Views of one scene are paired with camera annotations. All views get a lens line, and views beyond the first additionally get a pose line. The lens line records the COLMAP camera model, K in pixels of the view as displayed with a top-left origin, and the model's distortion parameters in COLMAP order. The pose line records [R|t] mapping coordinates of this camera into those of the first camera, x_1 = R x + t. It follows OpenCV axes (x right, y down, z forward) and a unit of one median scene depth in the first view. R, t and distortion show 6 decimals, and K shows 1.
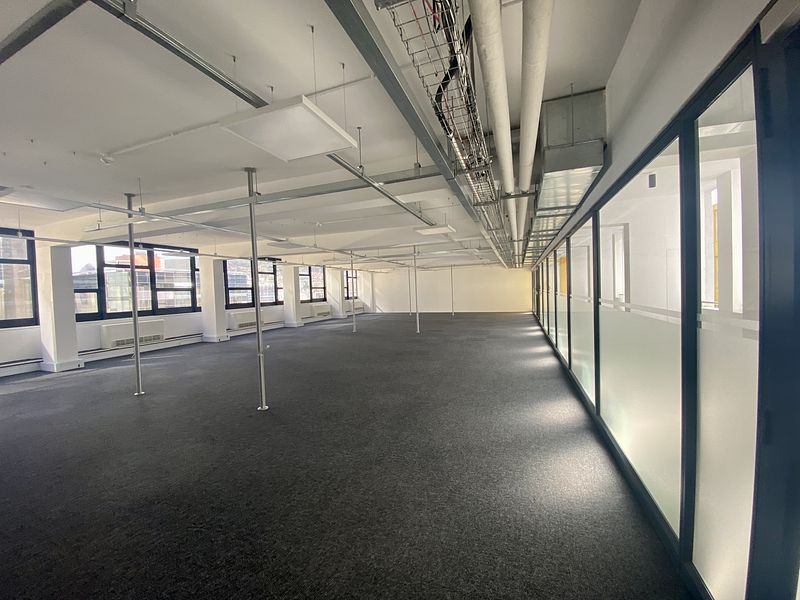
lens RADIAL K [[321.9, 0, 399.0], [0, 321.9, 298.5], [0, 0, 1]] dist [0.016725, -0.018925]
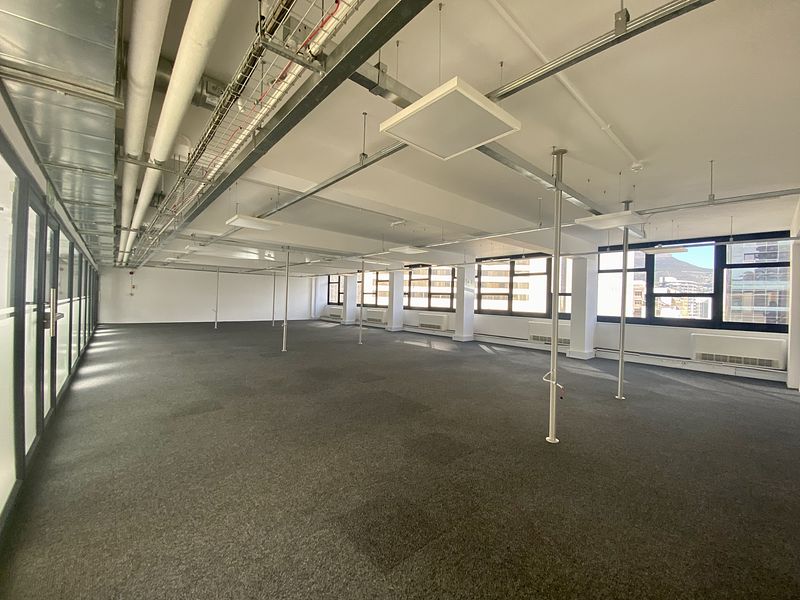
lens RADIAL K [[321.9, 0, 399.0], [0, 321.9, 298.5], [0, 0, 1]] dist [0.016725, -0.018925]
pose [[-0.464220, 0.024454, -0.885382, 0.414157], [-0.034133, 0.998382, 0.045472, -0.045183], [0.885062, 0.051330, -0.462634, 1.044605]]
